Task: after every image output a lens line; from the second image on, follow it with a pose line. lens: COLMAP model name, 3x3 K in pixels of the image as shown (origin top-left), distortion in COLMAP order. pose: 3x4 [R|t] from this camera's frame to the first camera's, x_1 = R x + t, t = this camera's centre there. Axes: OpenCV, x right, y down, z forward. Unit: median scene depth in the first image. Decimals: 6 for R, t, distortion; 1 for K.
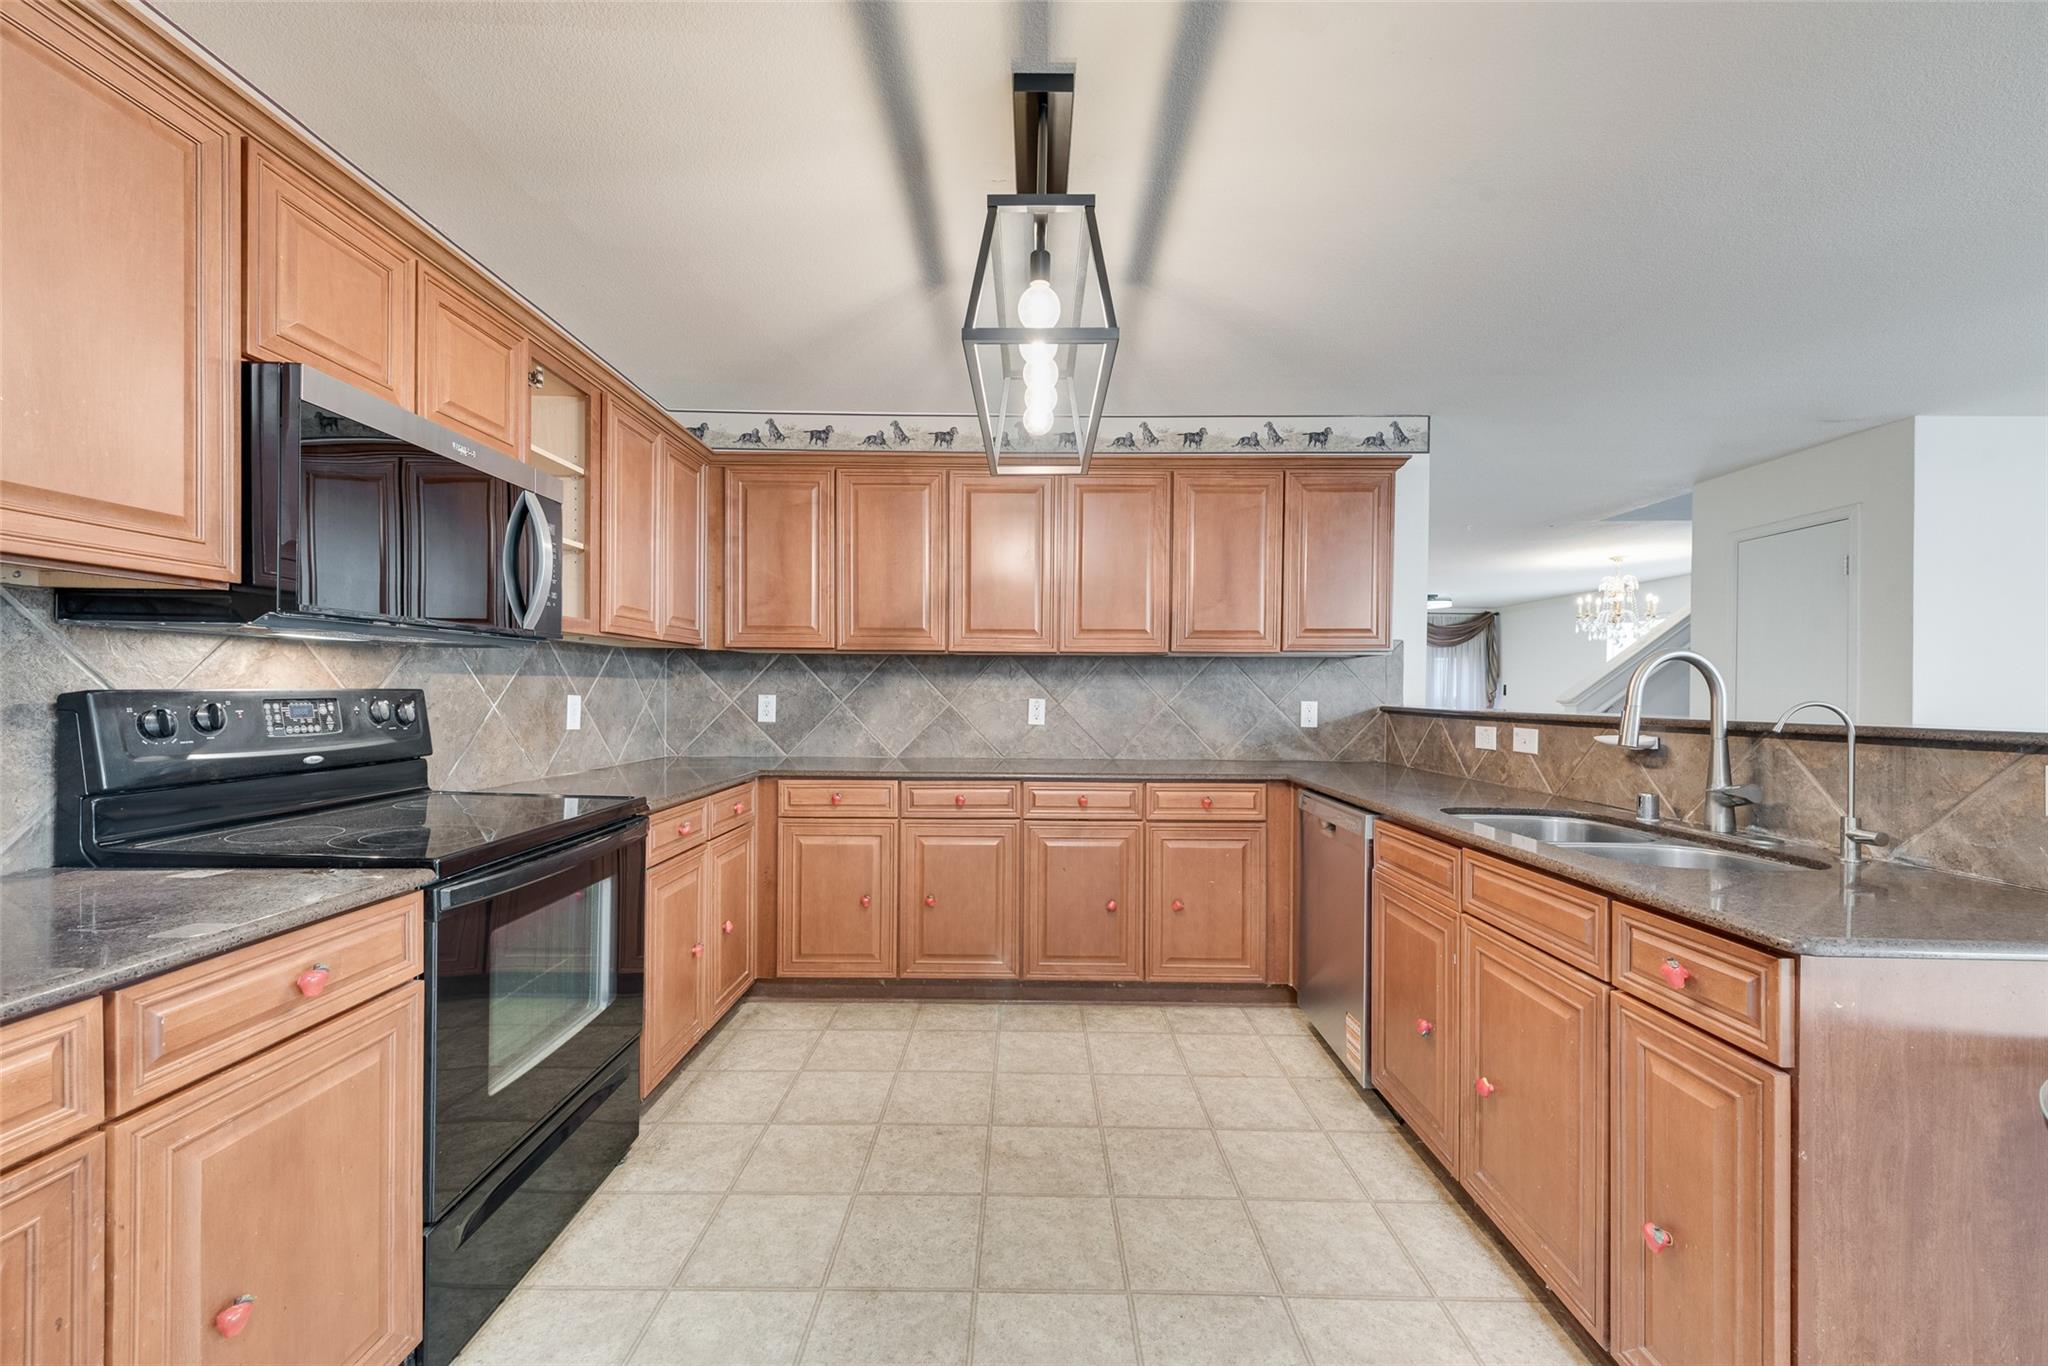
lens RADIAL K [[804.9, 0, 1021.2], [0, 804.9, 695.1], [0, 0, 1]] dist [0.016980, -0.005132]
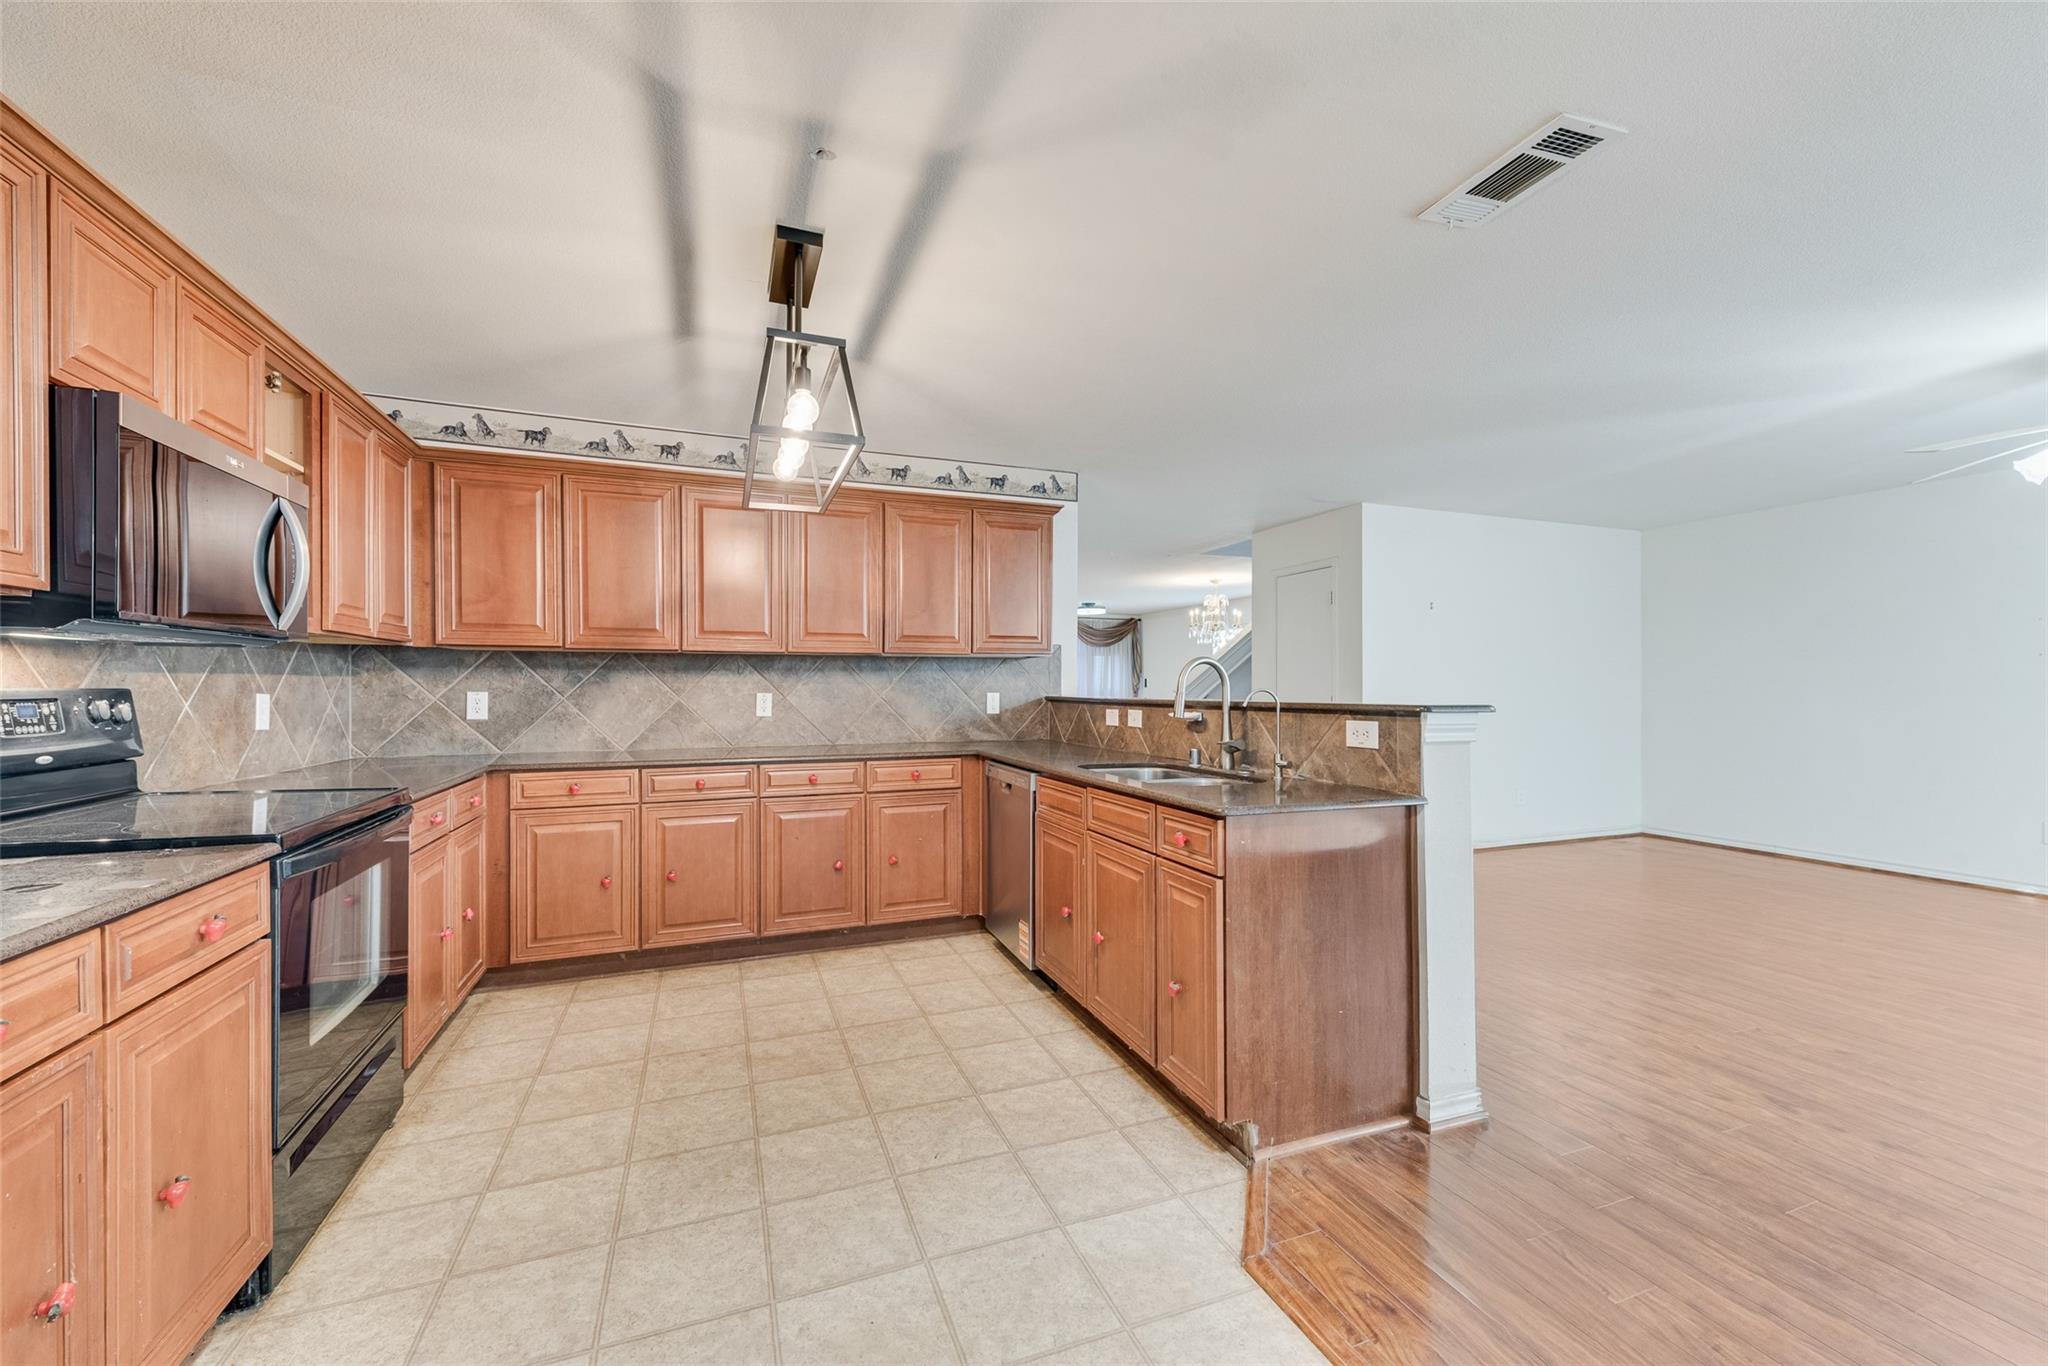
lens RADIAL K [[804.9, 0, 1022.1], [0, 804.9, 692.4], [0, 0, 1]] dist [0.016980, -0.005132]
pose [[0.929935, -0.010073, 0.367585, -0.101301], [0.008779, 0.999948, 0.005191, 0.001569], [-0.367618, -0.001600, 0.929975, -0.300996]]
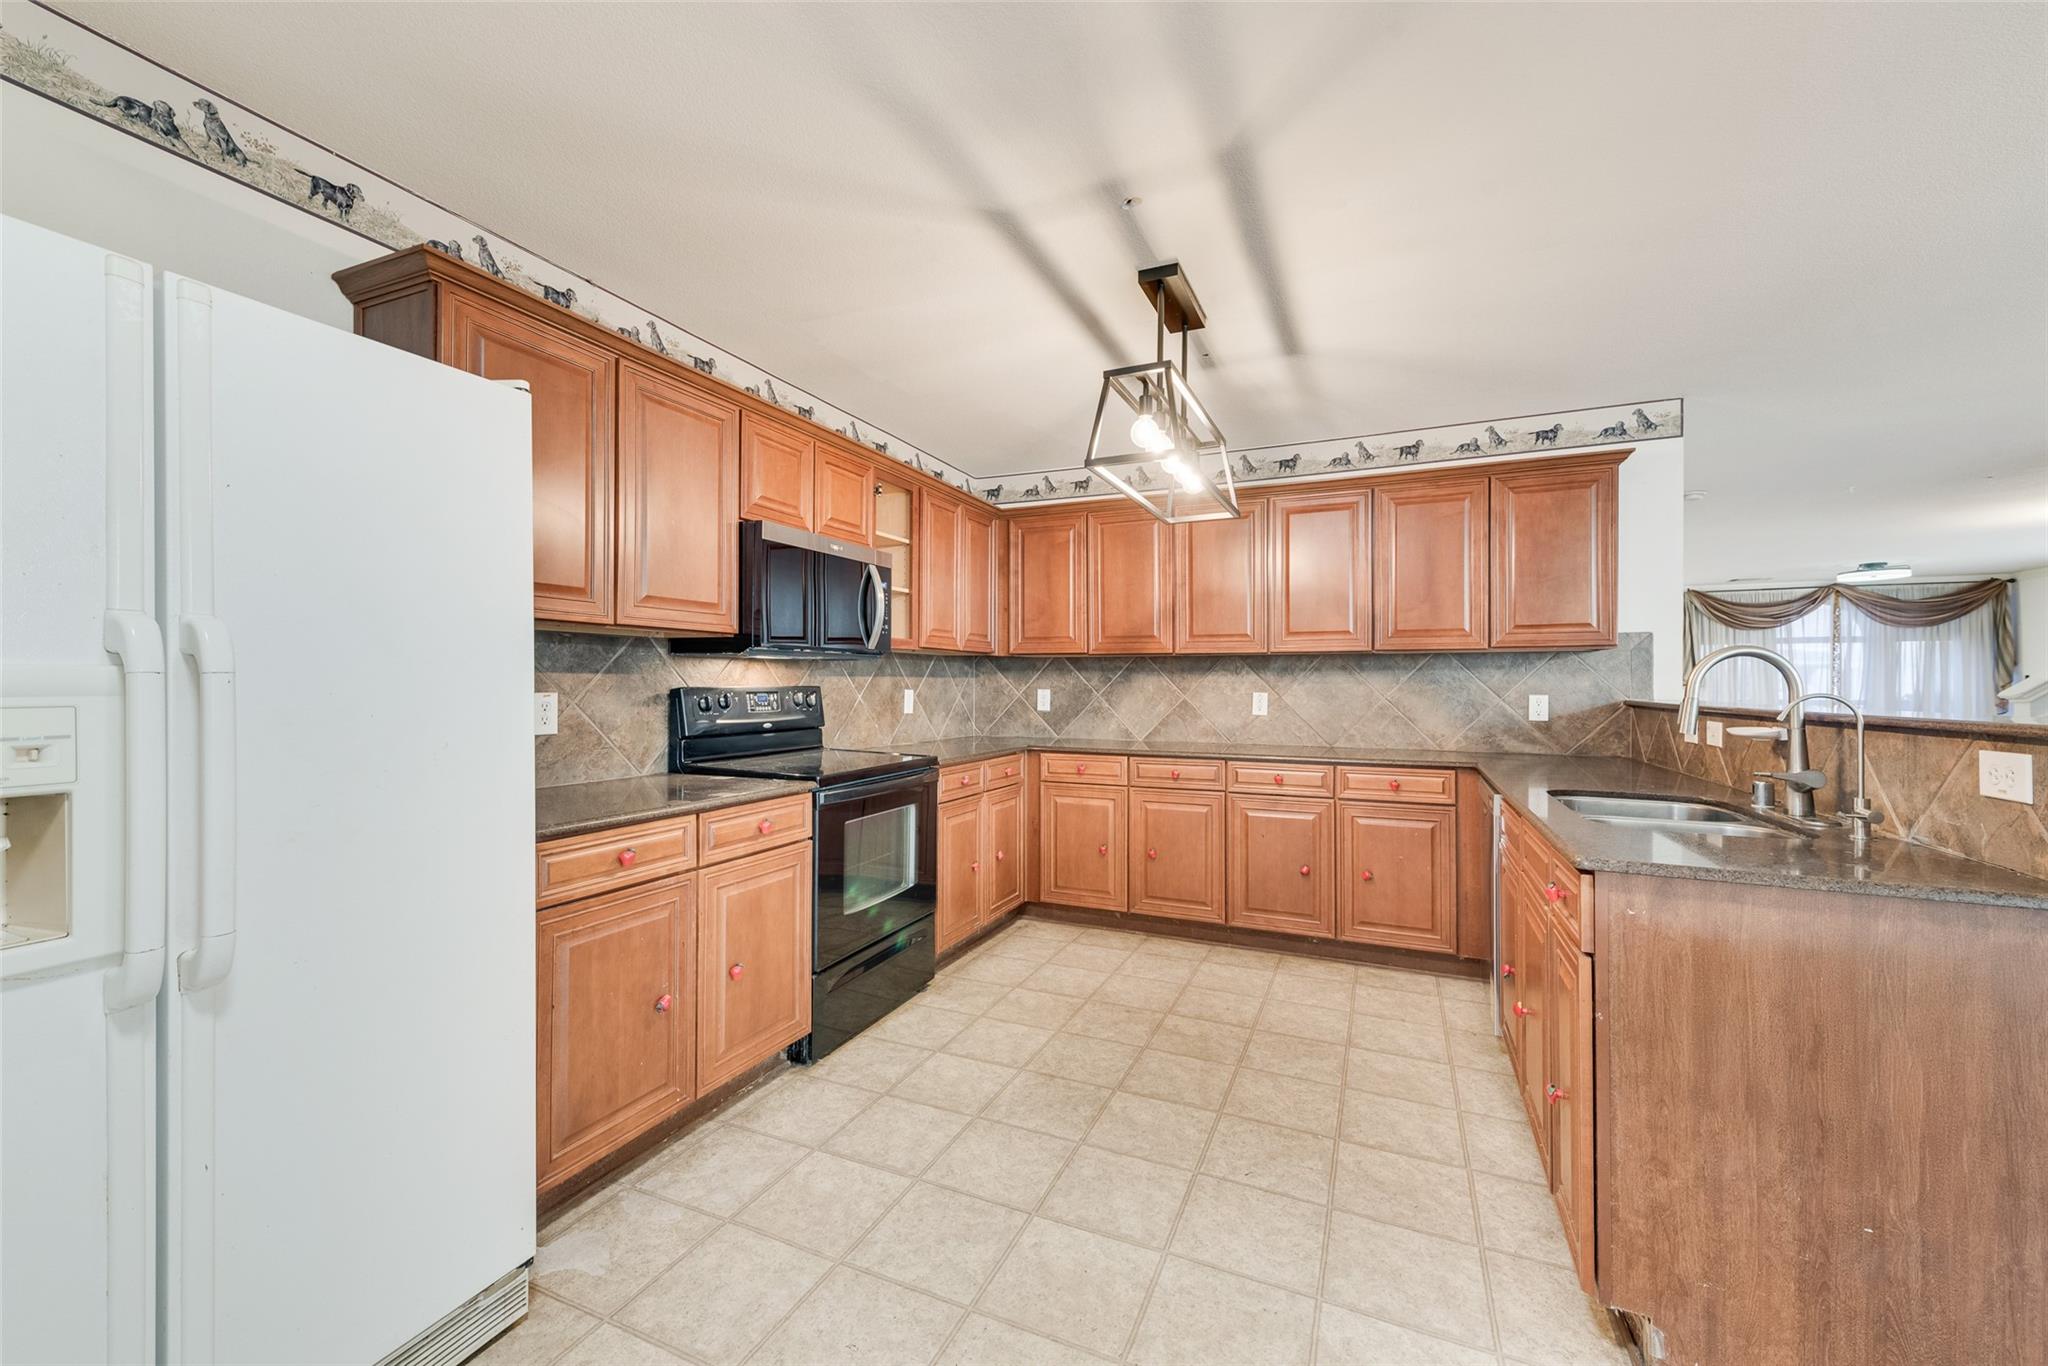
lens RADIAL K [[804.9, 0, 1024.7], [0, 804.9, 680.4], [0, 0, 1]] dist [0.016980, -0.005132]
pose [[0.916177, -0.005879, -0.400730, 0.298095], [0.001090, 0.999925, -0.012179, 0.001425], [0.400772, 0.010721, 0.916115, -0.331192]]
